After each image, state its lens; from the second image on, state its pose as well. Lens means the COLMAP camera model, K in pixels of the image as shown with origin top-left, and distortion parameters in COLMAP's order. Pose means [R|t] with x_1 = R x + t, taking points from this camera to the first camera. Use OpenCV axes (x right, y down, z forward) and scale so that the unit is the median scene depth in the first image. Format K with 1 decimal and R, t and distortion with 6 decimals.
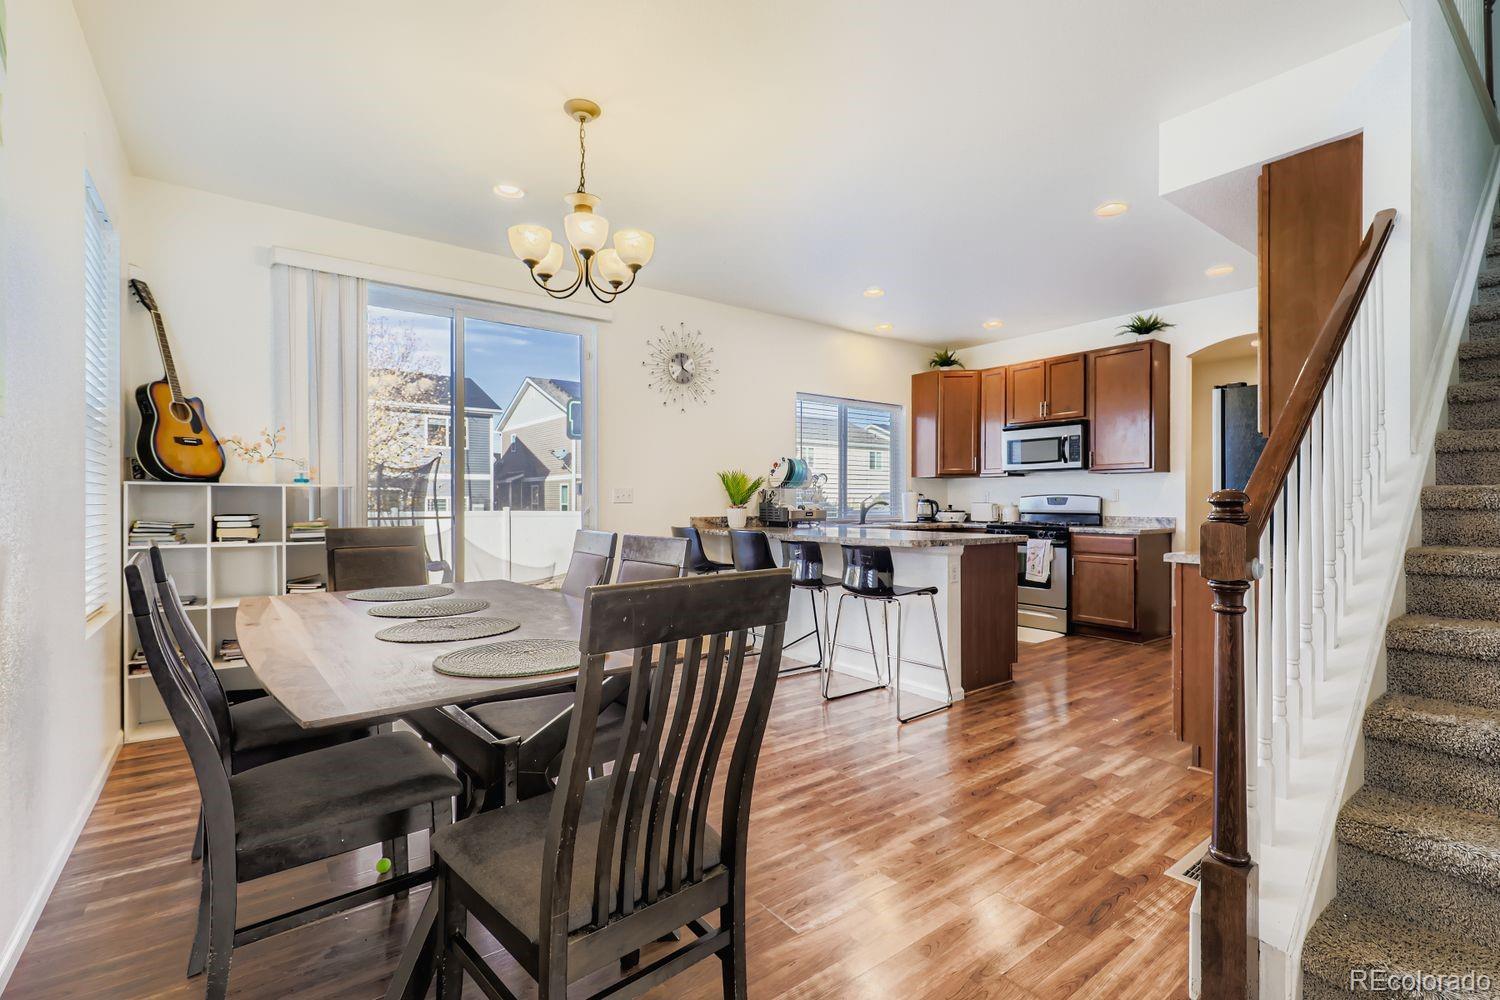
lens RADIAL K [[681.3, 0, 757.8], [0, 681.3, 501.2], [0, 0, 1]] dist [0.001885, -0.001672]
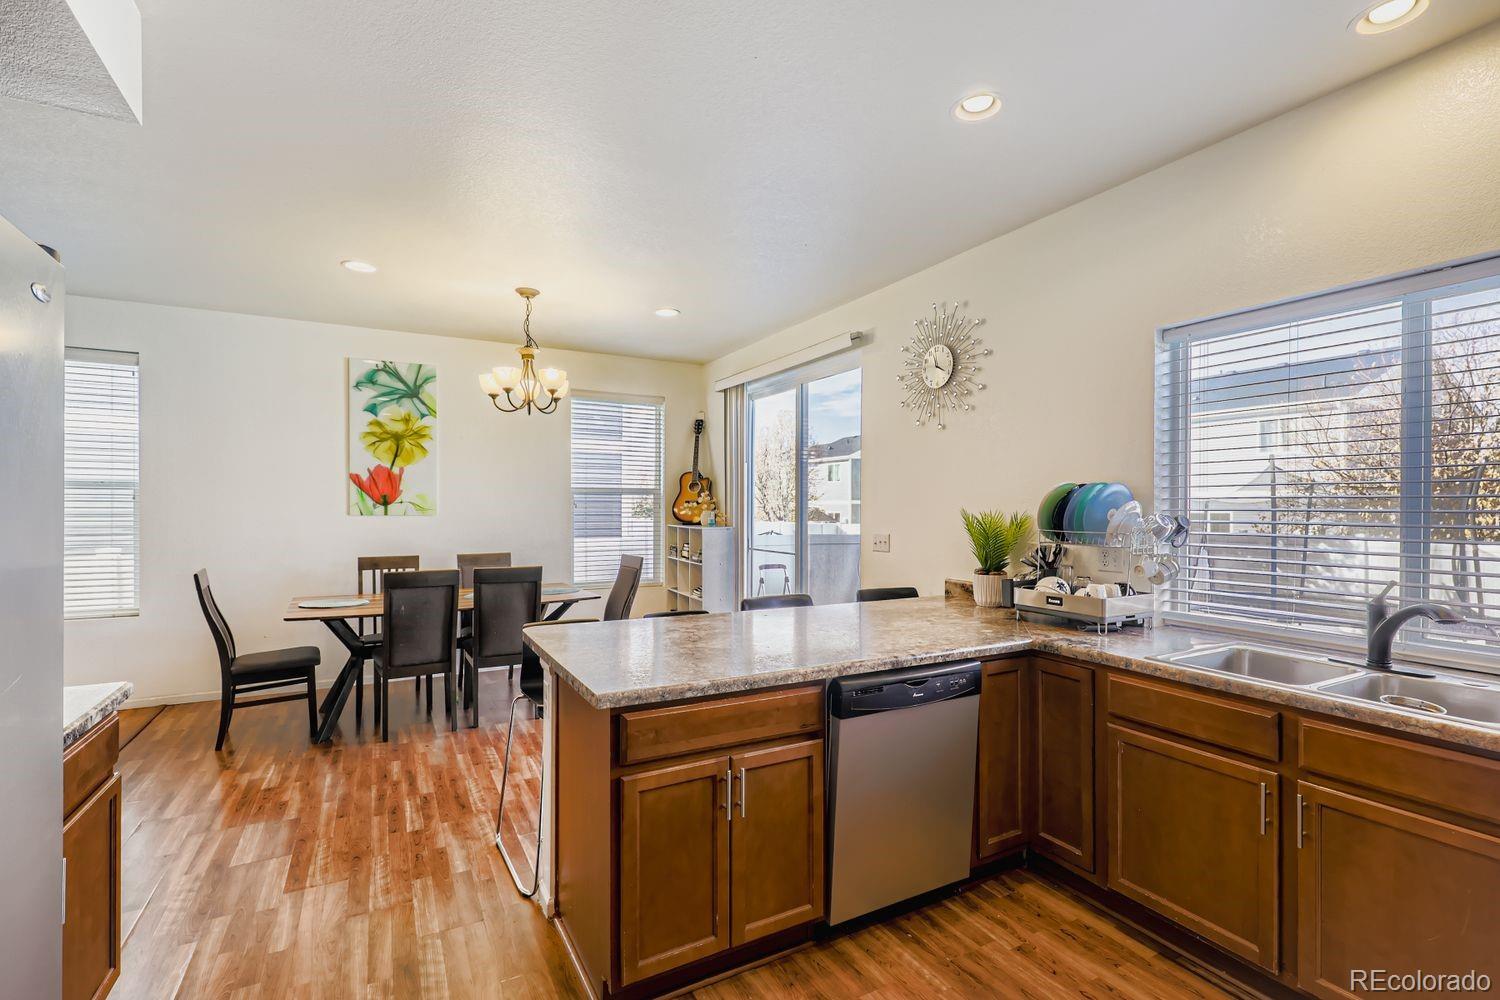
lens RADIAL K [[681.3, 0, 748.1], [0, 681.3, 514.0], [0, 0, 1]] dist [0.001885, -0.001672]
pose [[-0.161029, 0.008278, -0.986915, 0.941585], [-0.002219, 0.999959, 0.008750, -0.074771], [0.986947, 0.003599, -0.161004, 1.391175]]
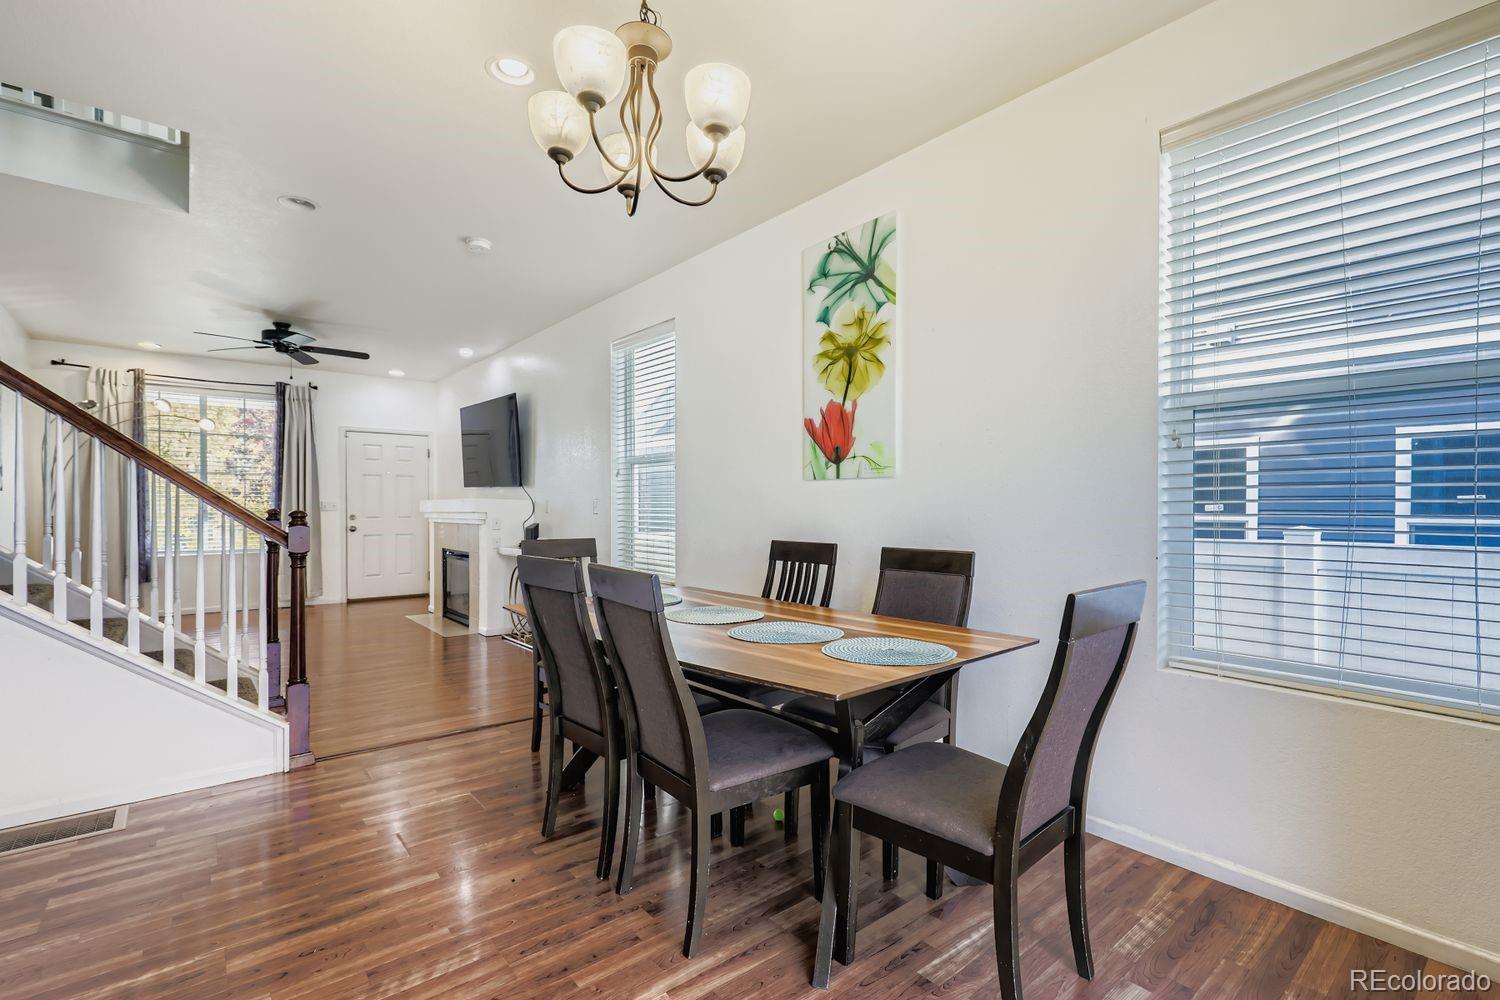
lens RADIAL K [[681.3, 0, 742.1], [0, 681.3, 505.1], [0, 0, 1]] dist [0.001885, -0.001672]
pose [[-0.999611, -0.010149, -0.025980, -0.262289], [-0.010030, 0.999939, -0.004708, -0.014462], [0.026027, -0.004446, -0.999651, 1.304147]]
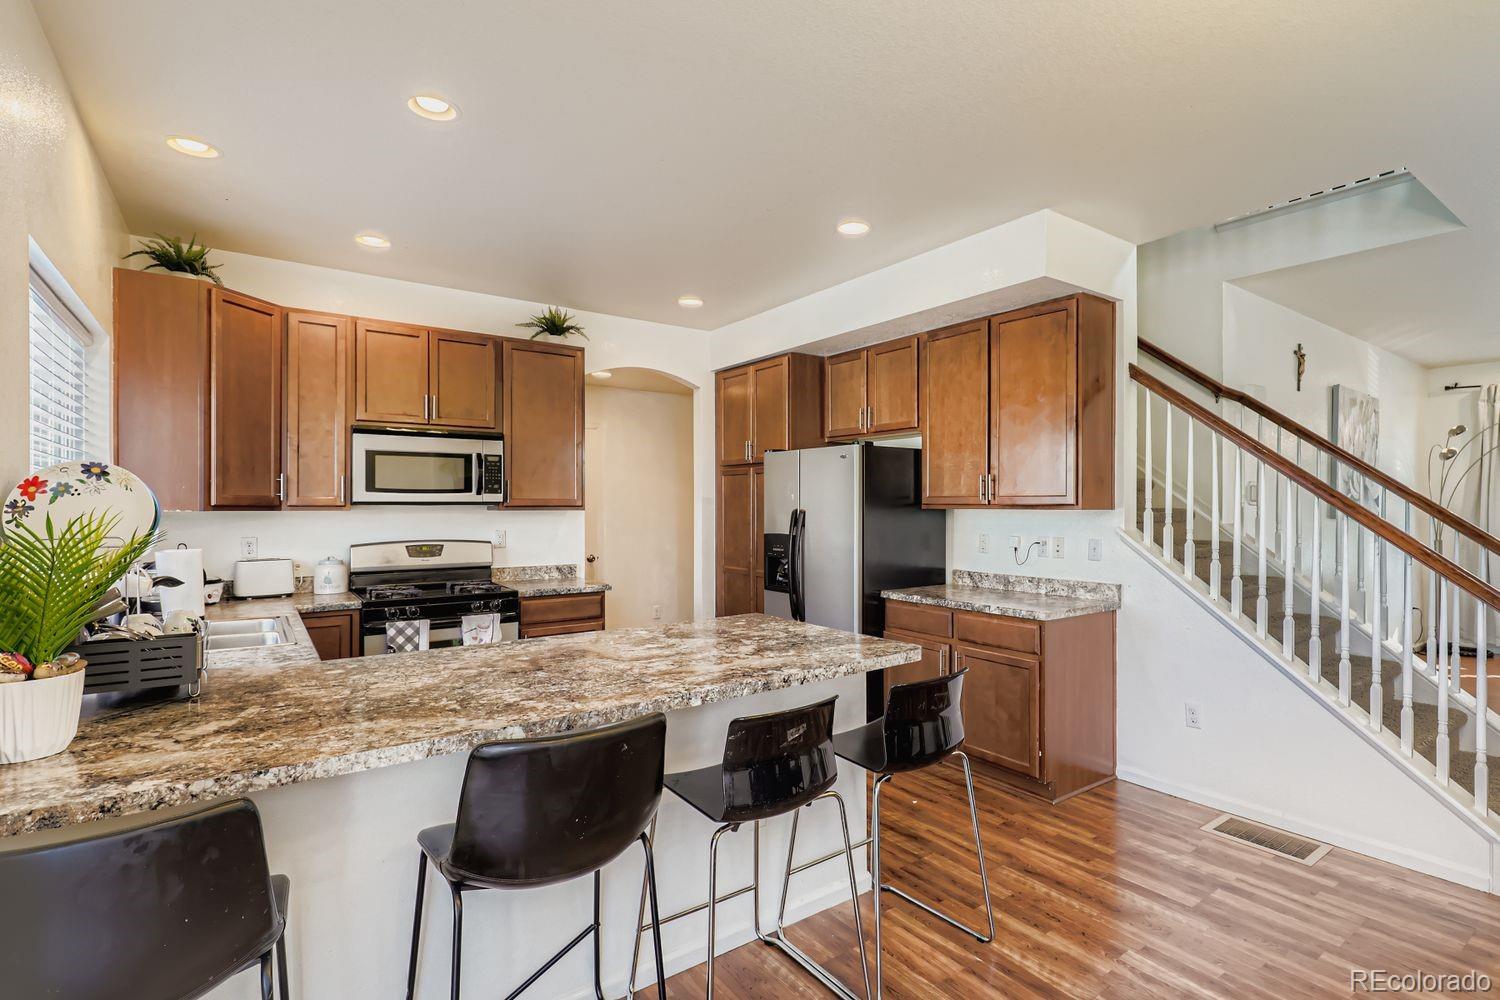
lens RADIAL K [[728.8, 0, 817.4], [0, 728.8, 498.8], [0, 0, 1]] dist [0.000999, 0.001124]
pose [[-0.007681, 0.011310, 0.999907, -0.451098], [0.000701, 0.999936, -0.011305, -0.073390], [-0.999970, 0.000614, -0.007688, 1.132481]]
